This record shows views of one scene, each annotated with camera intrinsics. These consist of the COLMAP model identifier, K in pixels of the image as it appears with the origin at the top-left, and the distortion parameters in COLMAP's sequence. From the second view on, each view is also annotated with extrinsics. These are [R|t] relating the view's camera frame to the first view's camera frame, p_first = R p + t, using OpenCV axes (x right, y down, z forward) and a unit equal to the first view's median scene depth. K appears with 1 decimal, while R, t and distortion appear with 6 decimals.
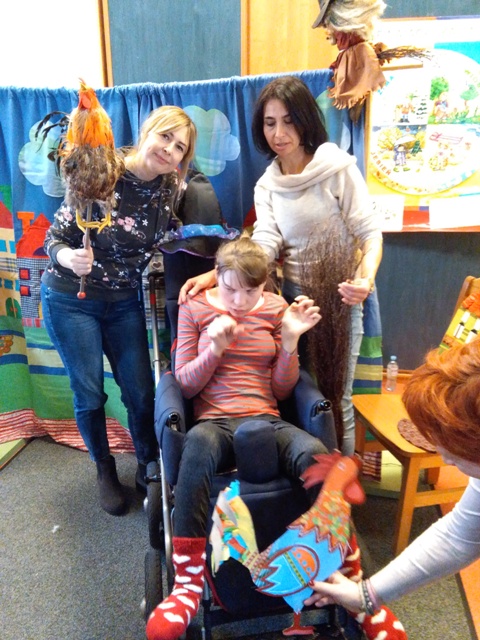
lens RADIAL K [[539.0, 0, 240.7], [0, 539.0, 321.7], [0, 0, 1]] dist [0.059125, -0.098170]
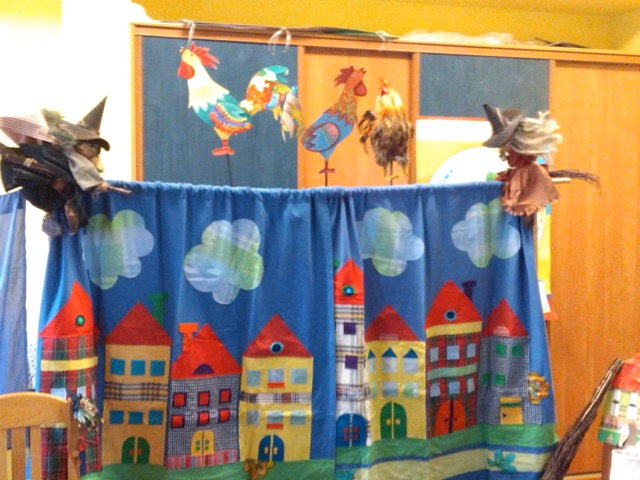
lens RADIAL K [[828.1, 0, 316.5], [0, 828.1, 250.6], [0, 0, 1]] dist [0.041899, 0.000000]
pose [[0.884064, -0.016587, 0.467071, -0.850315], [0.133789, 0.966529, -0.218911, -0.005644], [-0.447806, 0.256020, 0.856693, -0.218831]]
